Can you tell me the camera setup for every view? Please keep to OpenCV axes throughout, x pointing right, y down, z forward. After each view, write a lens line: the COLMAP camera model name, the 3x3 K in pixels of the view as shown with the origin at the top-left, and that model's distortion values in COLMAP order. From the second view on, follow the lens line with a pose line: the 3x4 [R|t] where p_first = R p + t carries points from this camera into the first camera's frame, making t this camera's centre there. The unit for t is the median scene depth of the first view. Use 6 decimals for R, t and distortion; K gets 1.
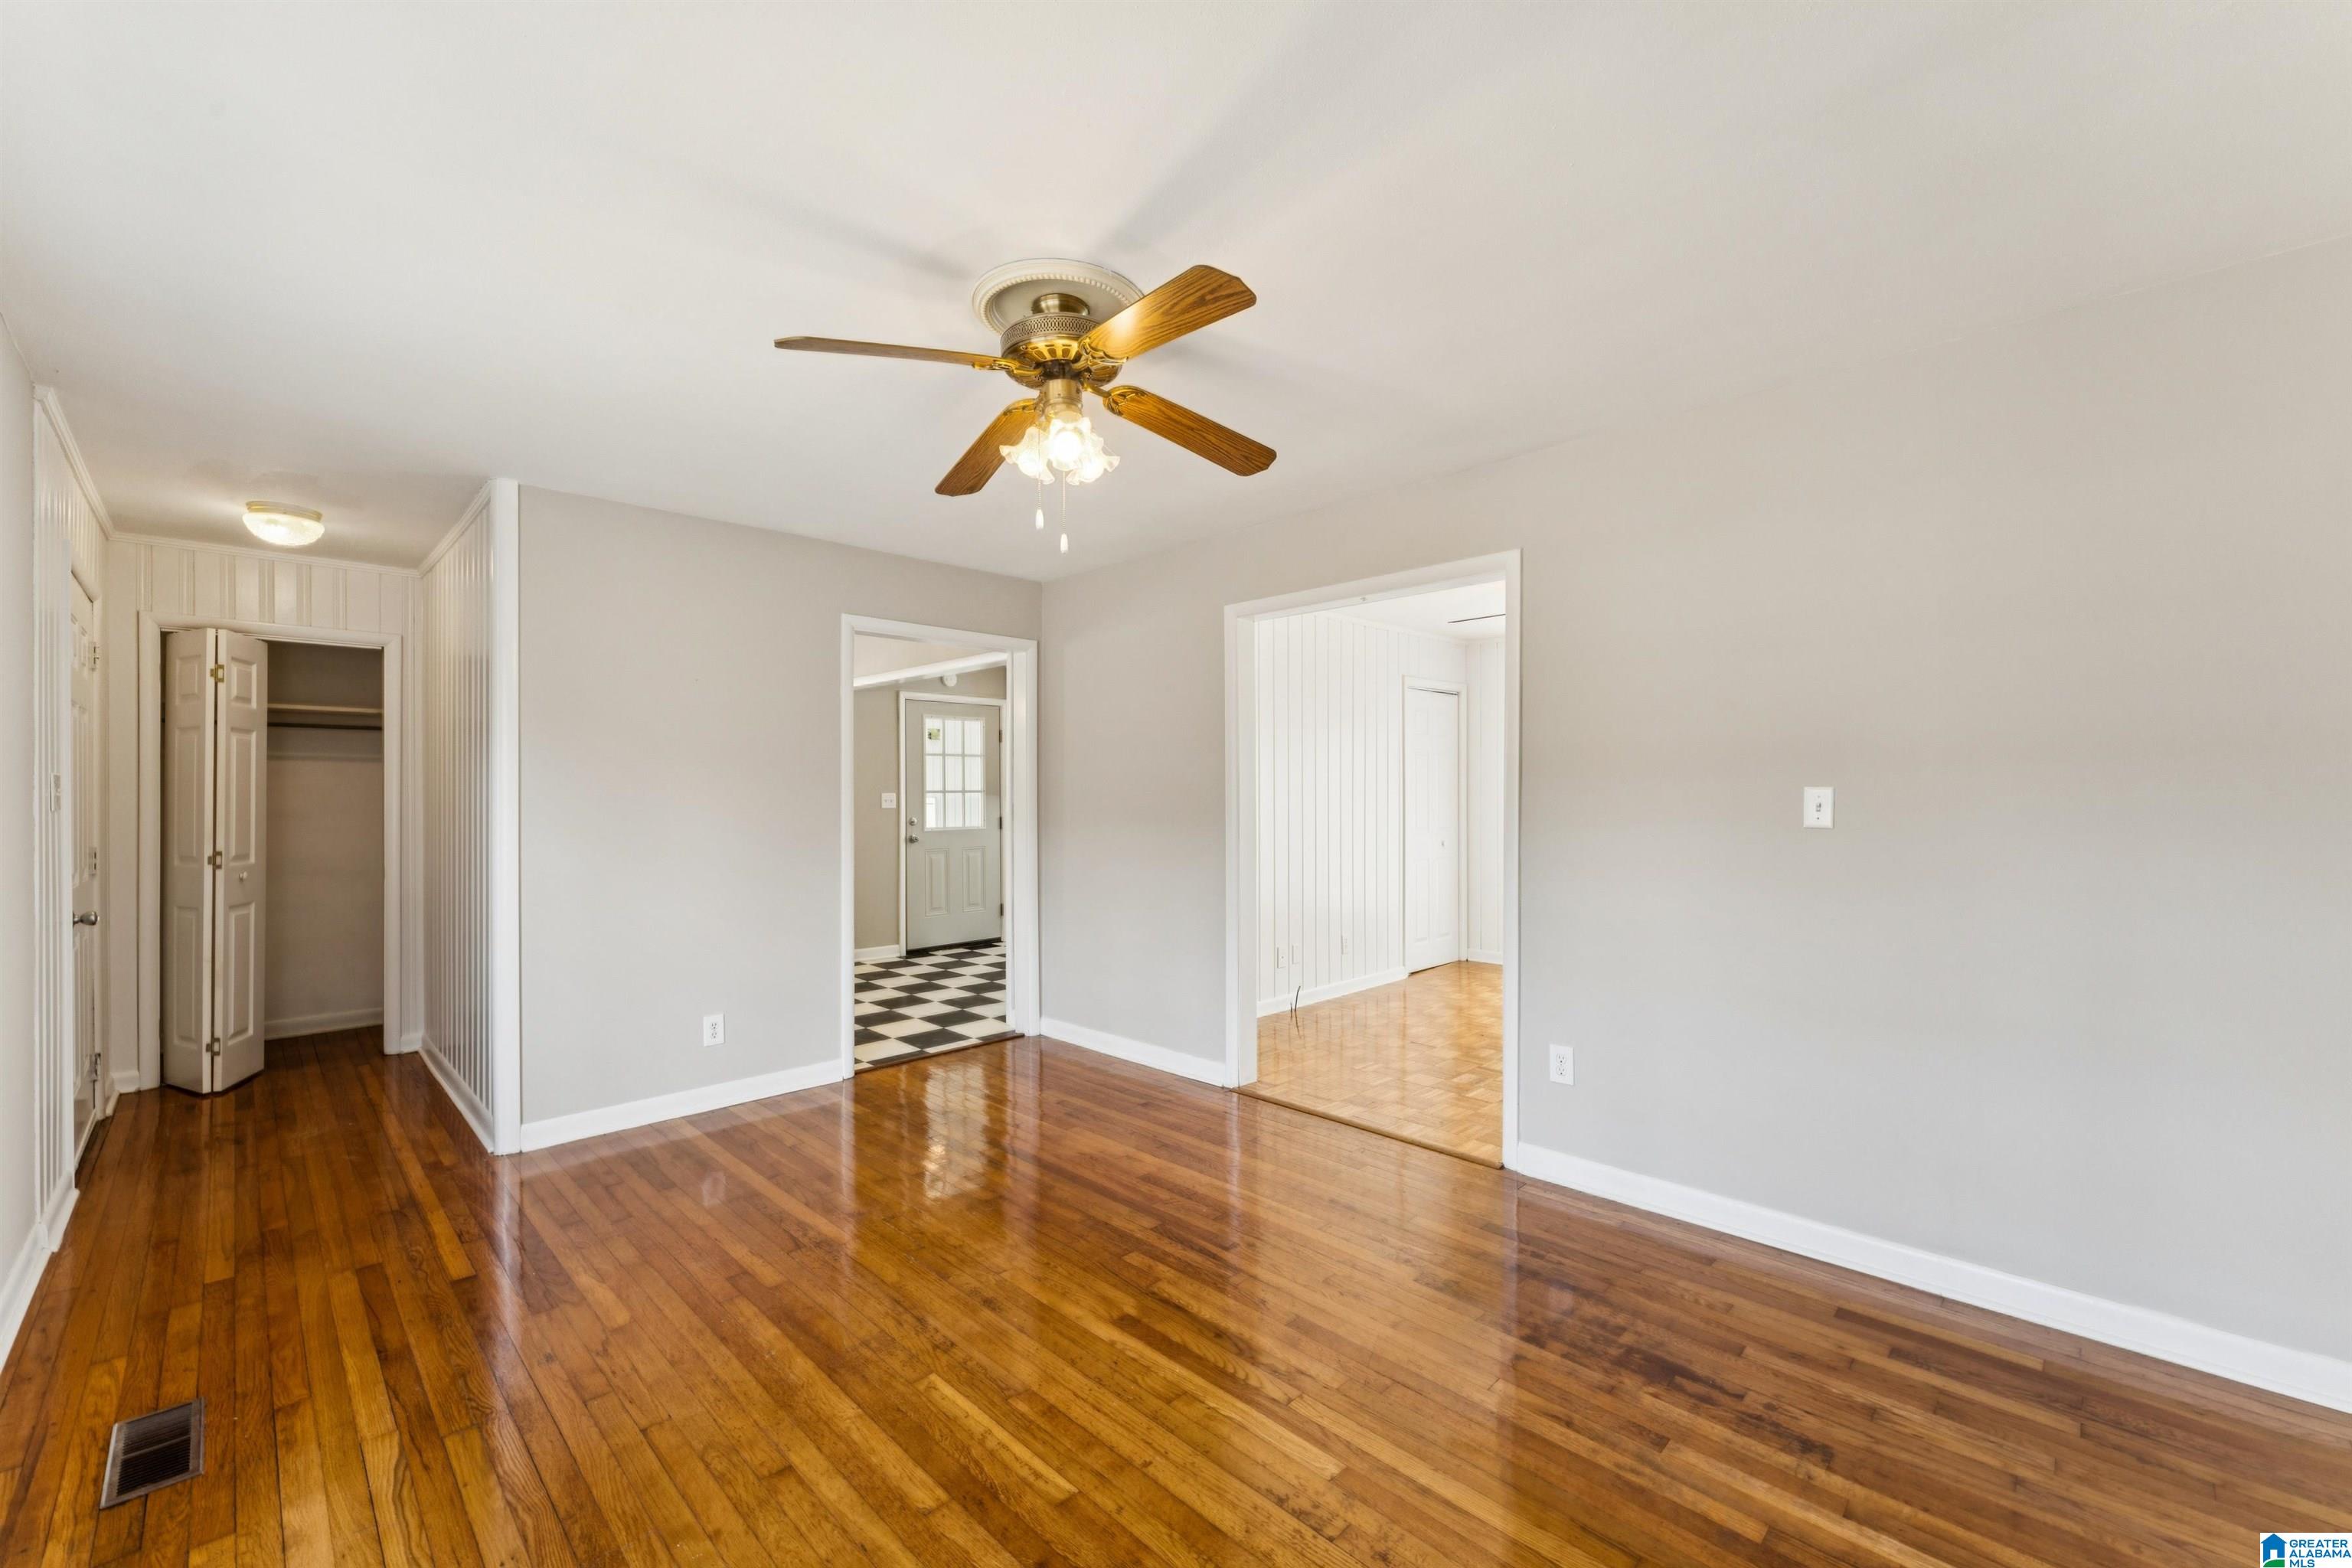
lens RADIAL K [[949.7, 0, 1177.8], [0, 949.7, 784.4], [0, 0, 1]] dist [-0.002209, -0.000452]
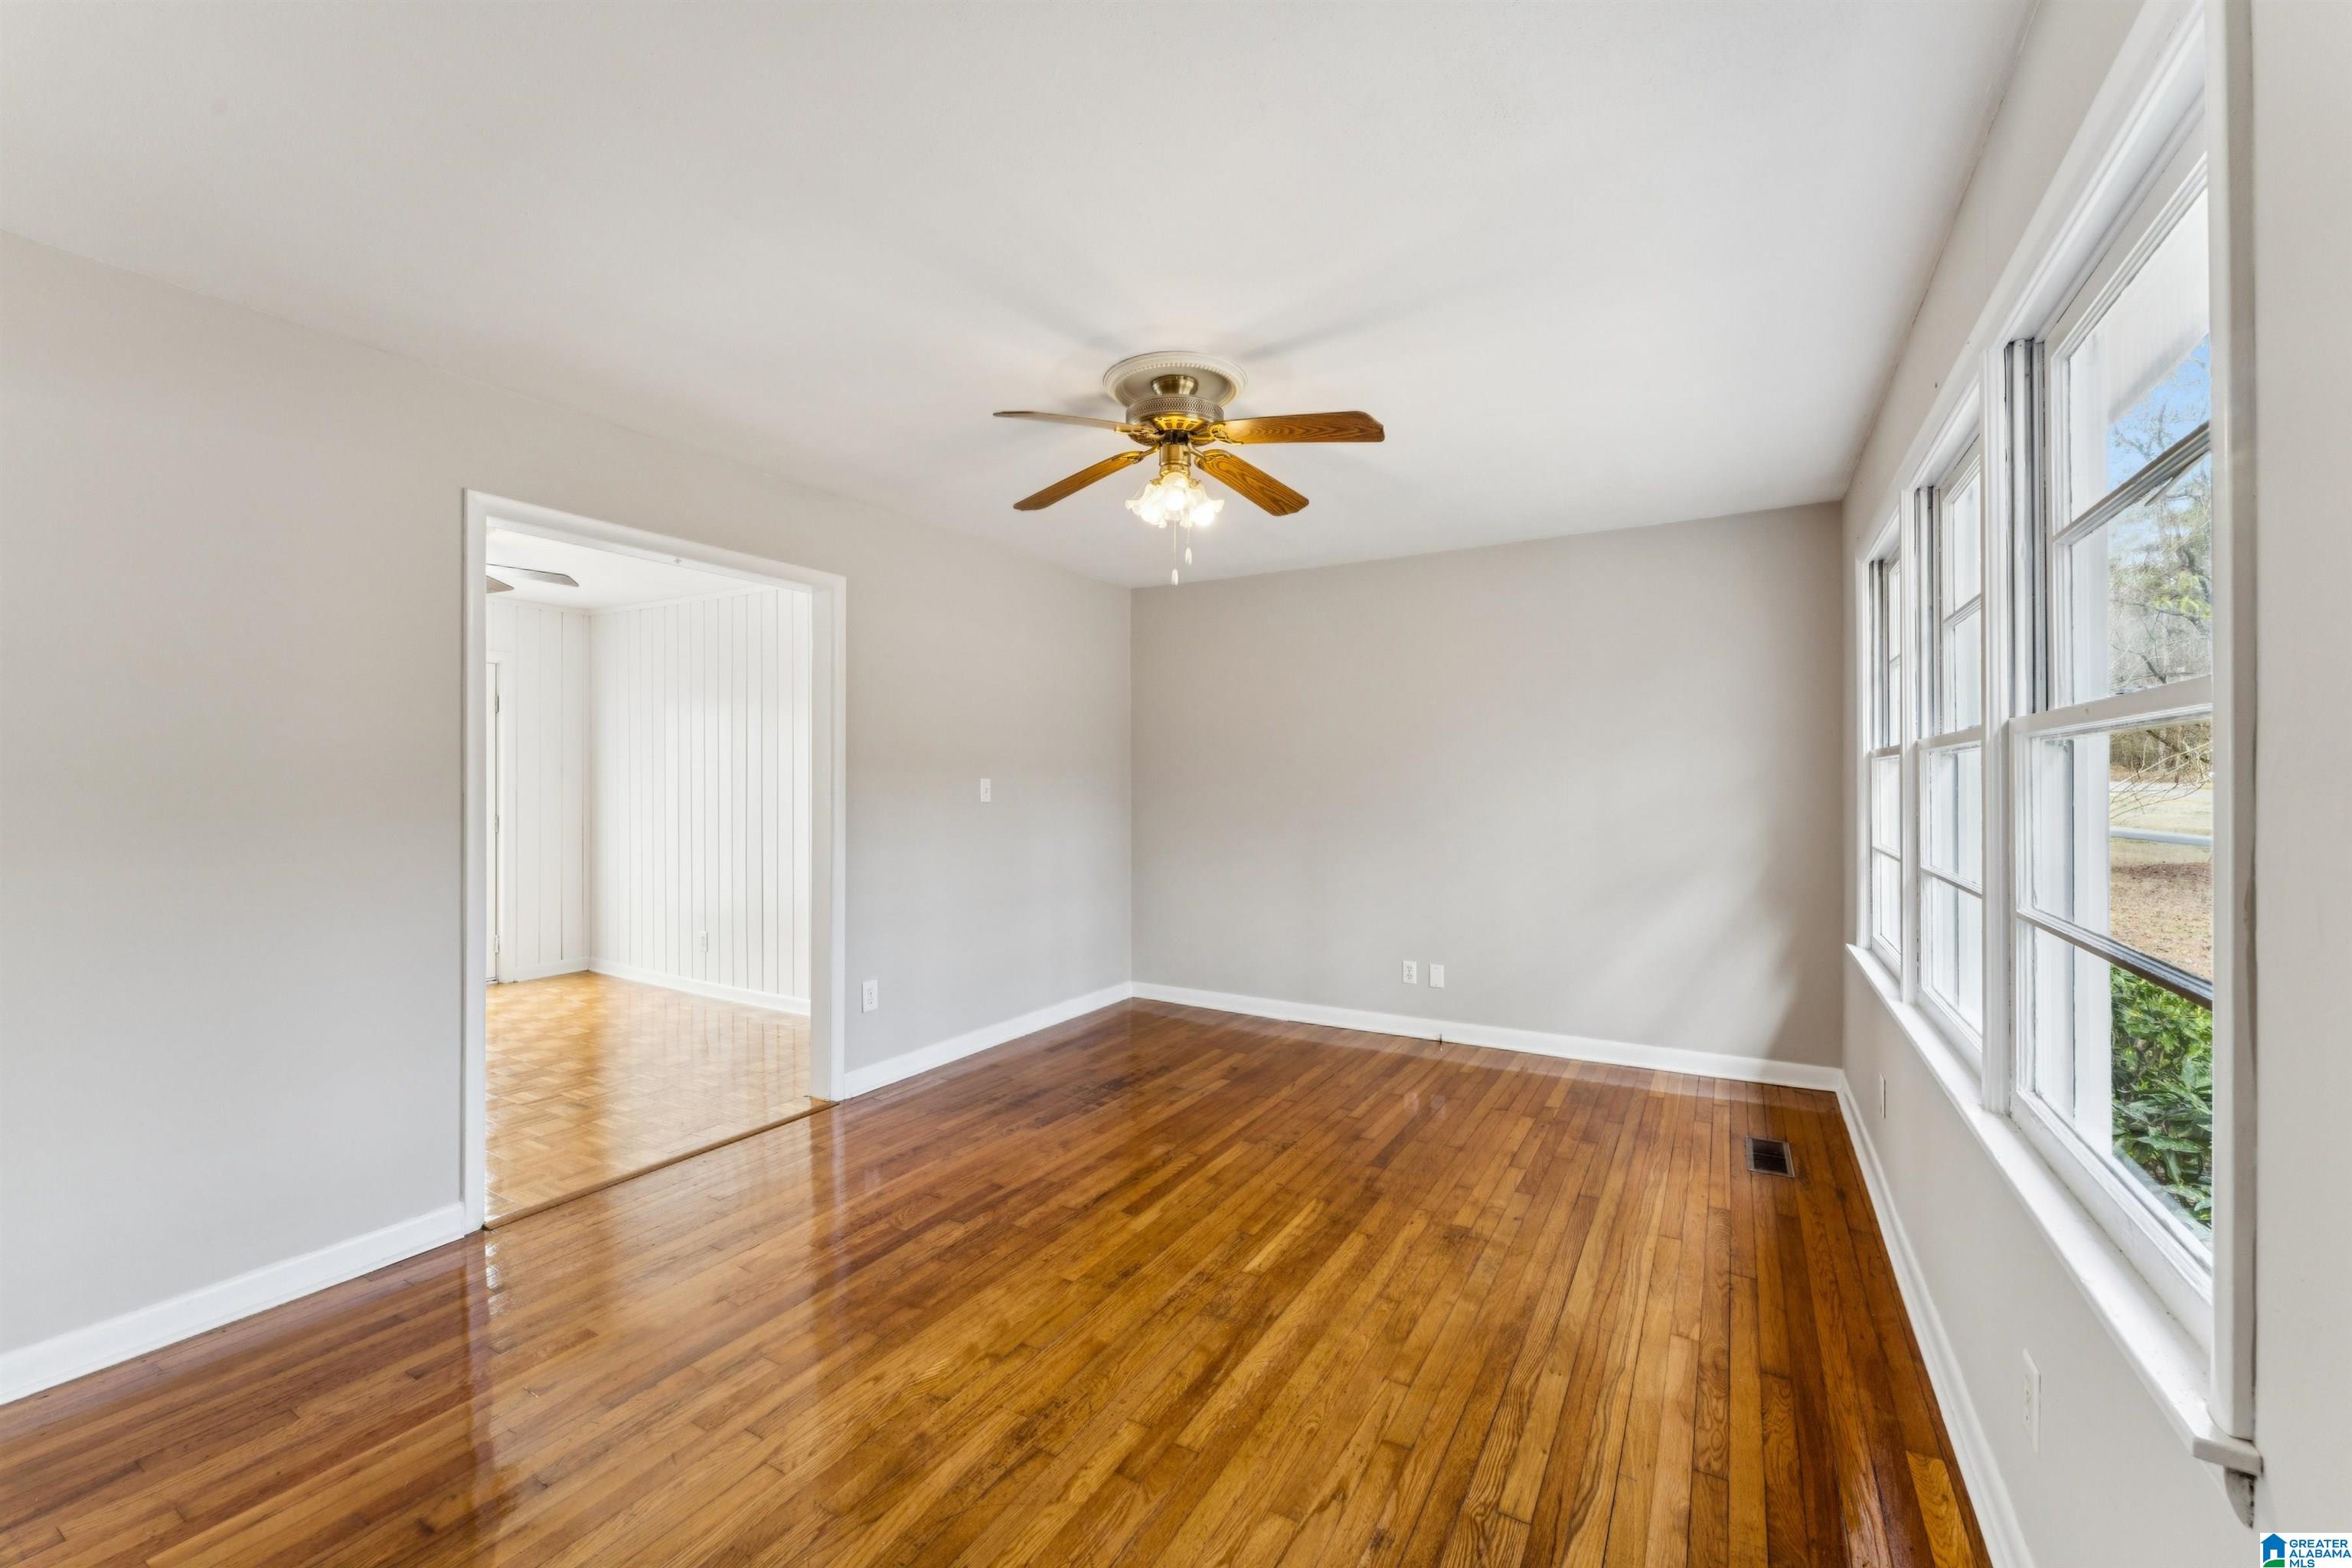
lens RADIAL K [[949.7, 0, 1176.4], [0, 949.7, 781.7], [0, 0, 1]] dist [-0.002209, -0.000452]
pose [[-0.254286, 0.005518, 0.967113, -1.184286], [-0.007847, 0.999939, -0.007769, 0.020131], [-0.967097, -0.009565, -0.254227, 1.188361]]
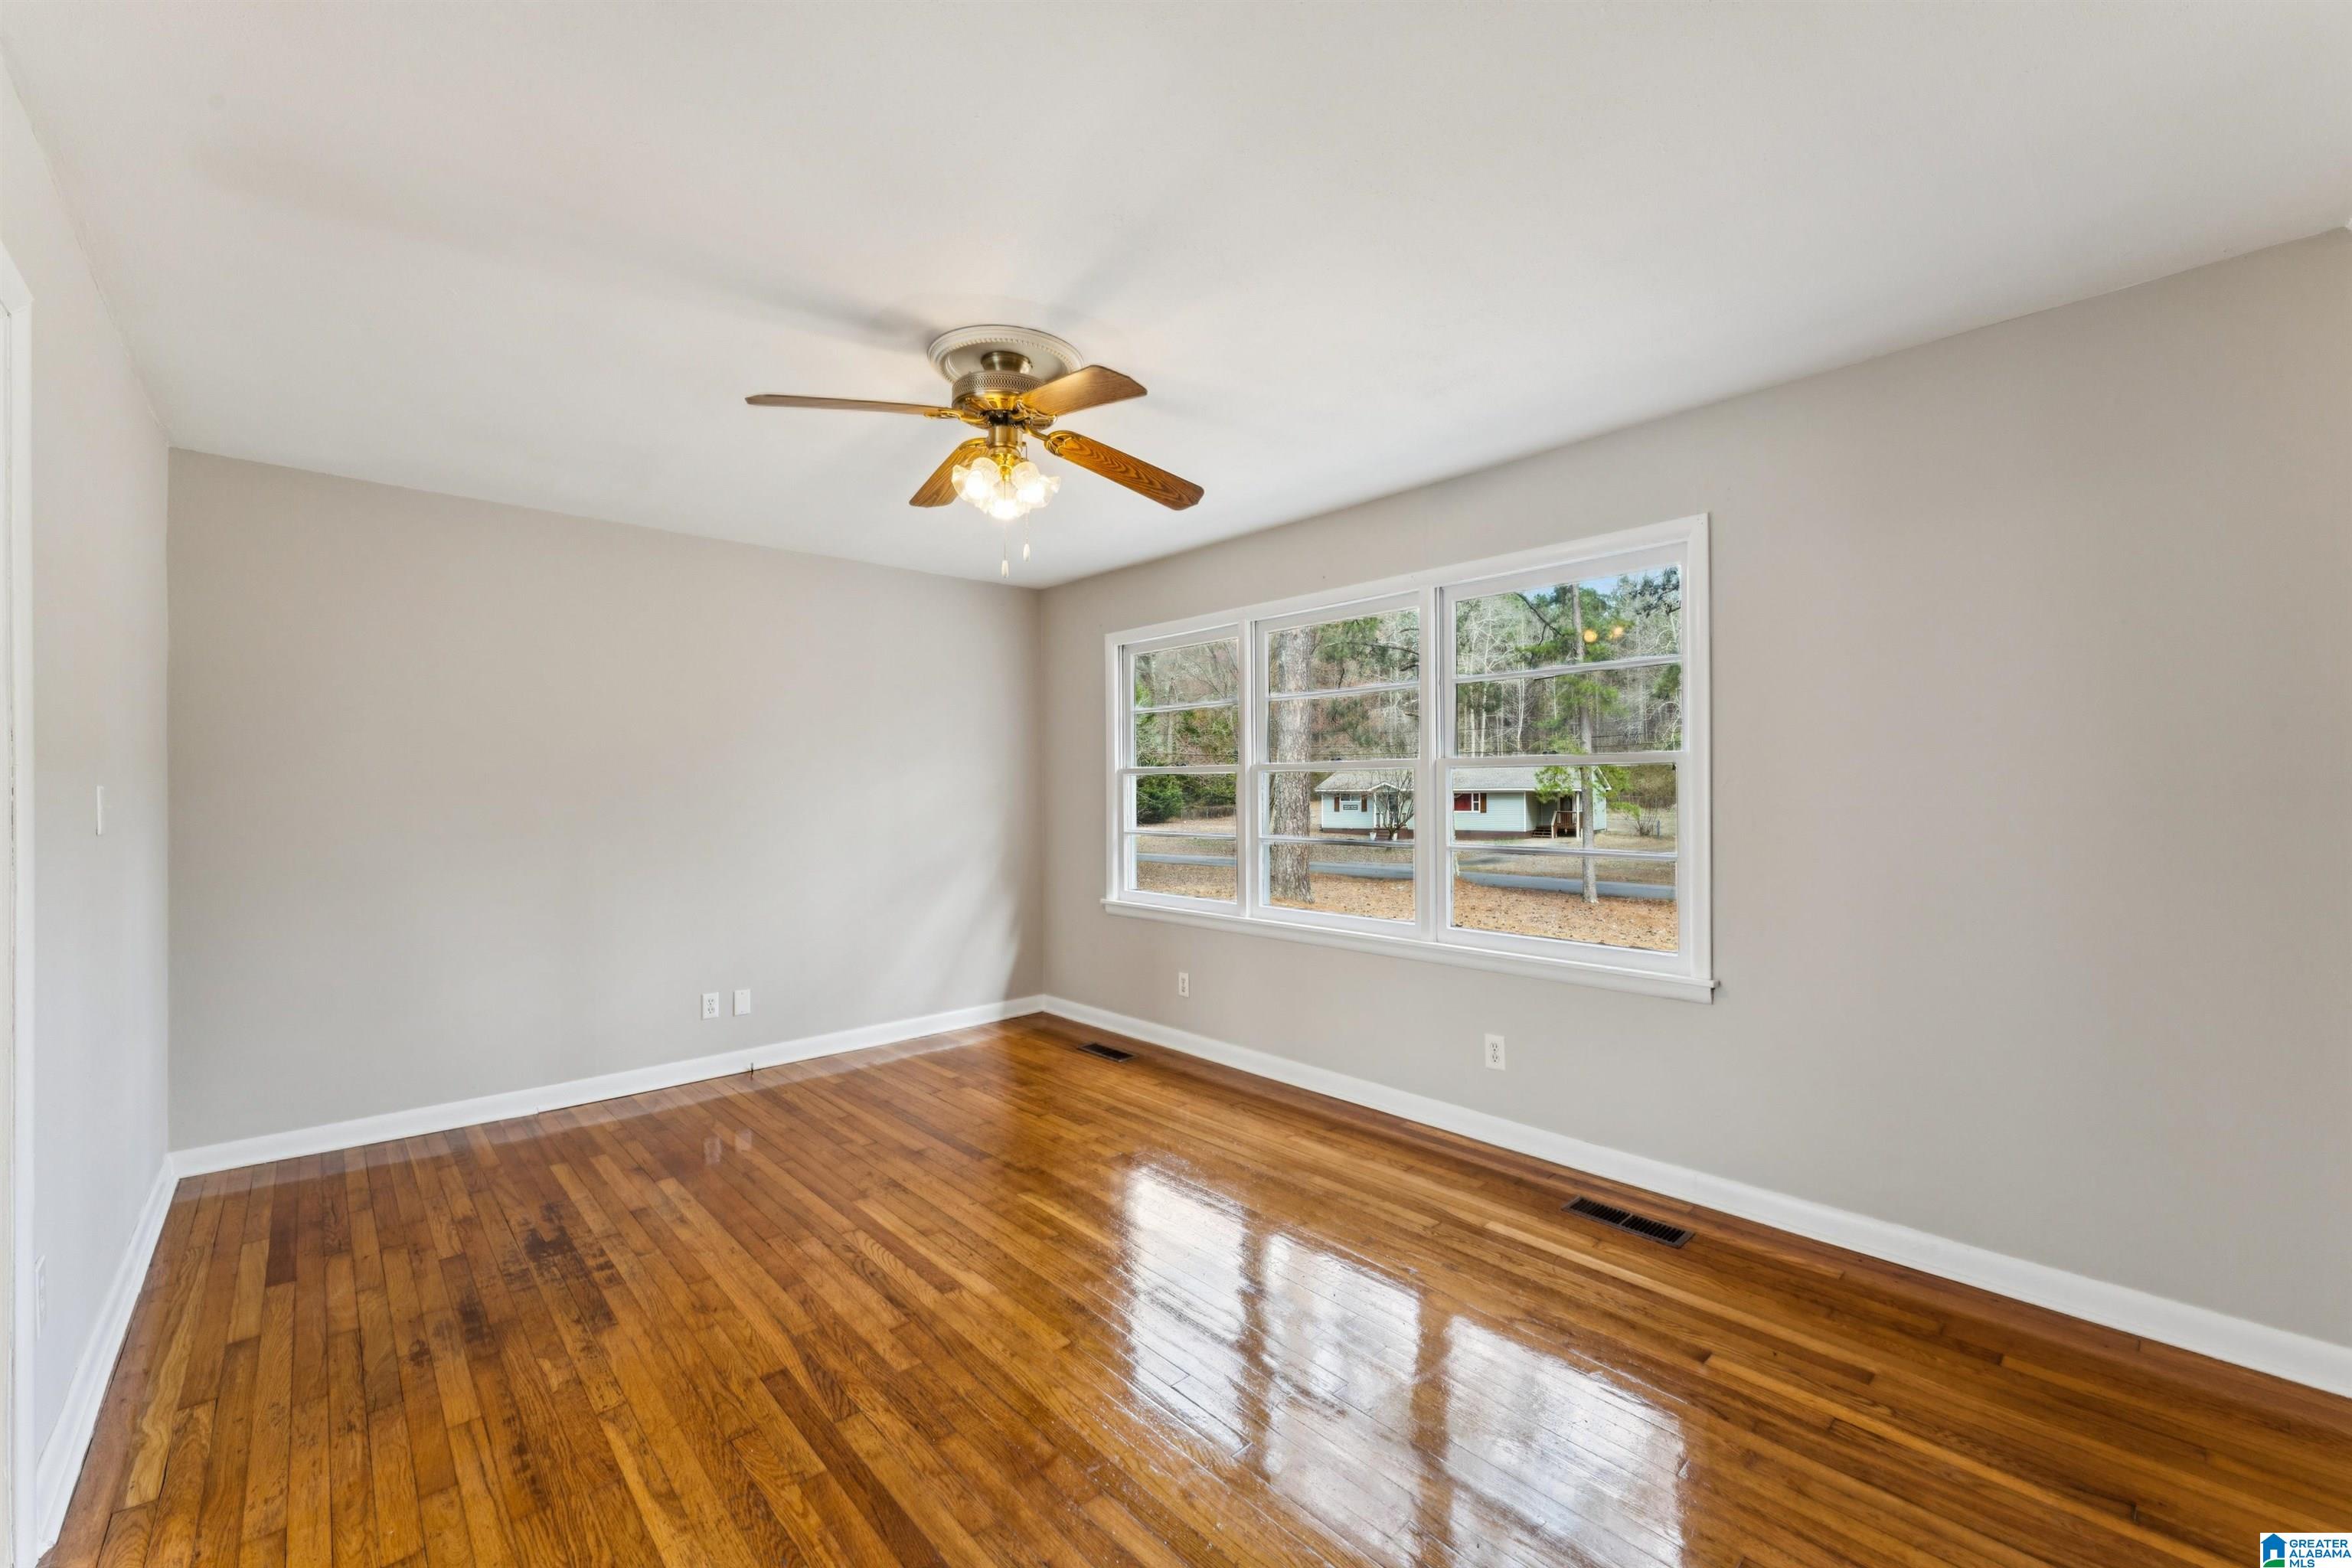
lens RADIAL K [[949.7, 0, 1175.3], [0, 949.7, 787.7], [0, 0, 1]] dist [-0.002209, -0.000452]
pose [[-0.998948, 0.011265, 0.044459, -0.339130], [0.010778, 0.999879, -0.011182, 0.022753], [-0.044579, -0.010691, -0.998949, 1.931584]]
